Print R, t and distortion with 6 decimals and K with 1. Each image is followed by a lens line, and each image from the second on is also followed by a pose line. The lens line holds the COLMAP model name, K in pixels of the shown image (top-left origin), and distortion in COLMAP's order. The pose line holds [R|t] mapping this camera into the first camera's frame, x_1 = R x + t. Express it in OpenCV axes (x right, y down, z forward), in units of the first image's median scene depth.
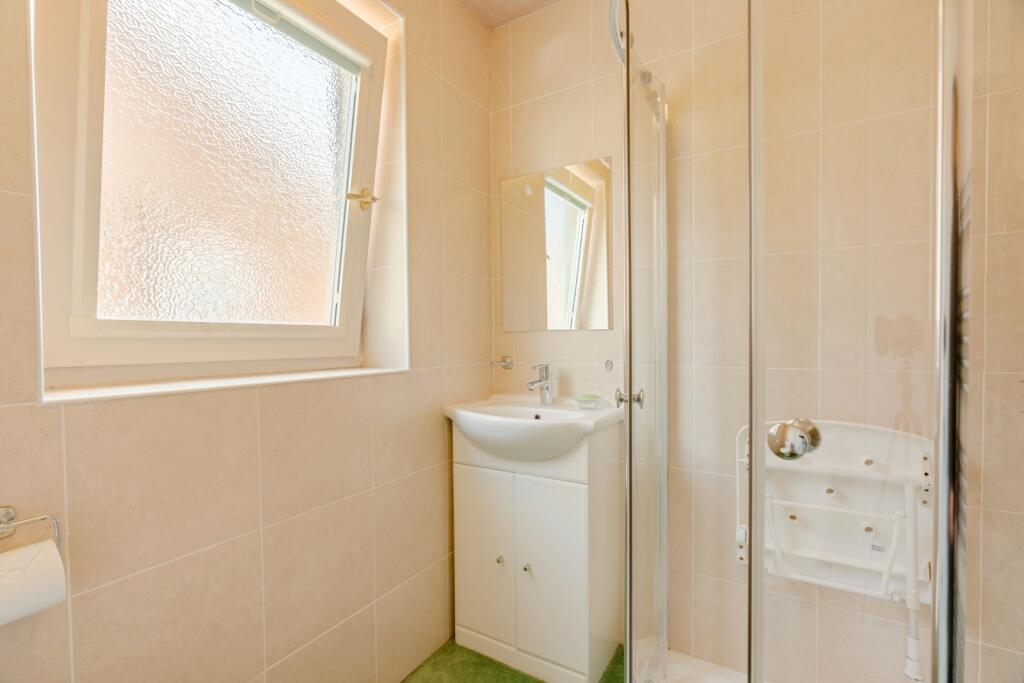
lens RADIAL K [[466.3, 0, 513.7], [0, 466.3, 346.8], [0, 0, 1]] dist [-0.003441, 0.001937]
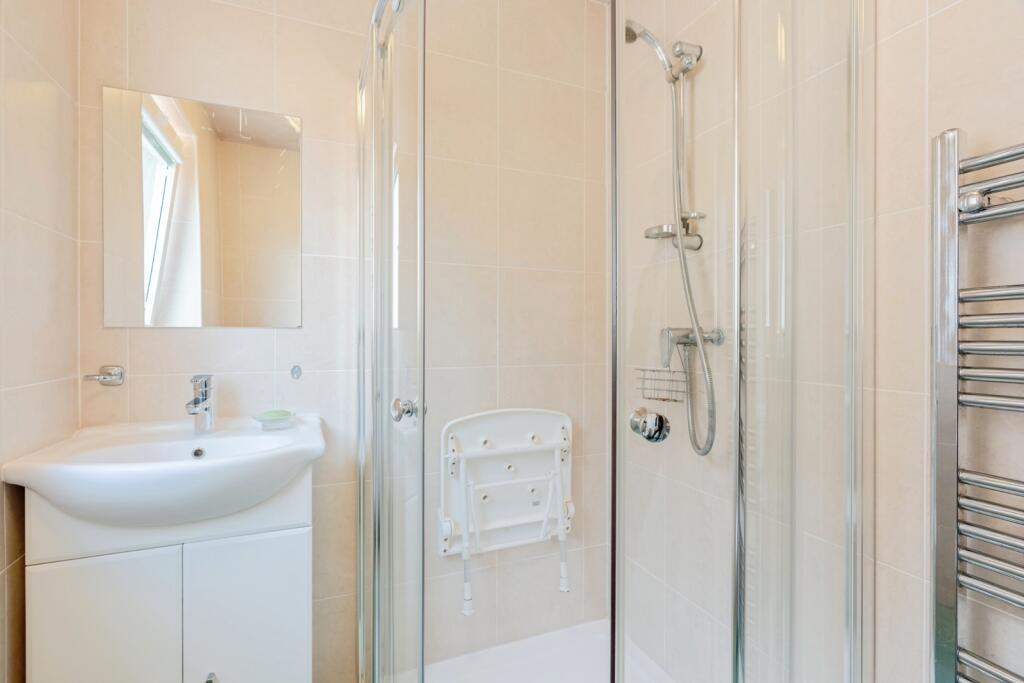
lens RADIAL K [[466.3, 0, 511.0], [0, 466.3, 338.0], [0, 0, 1]] dist [-0.003441, 0.001937]
pose [[0.596480, 0.004969, 0.802612, -0.233824], [0.001808, 0.999970, -0.007535, -0.013579], [-0.802626, 0.005945, 0.596454, 0.216839]]
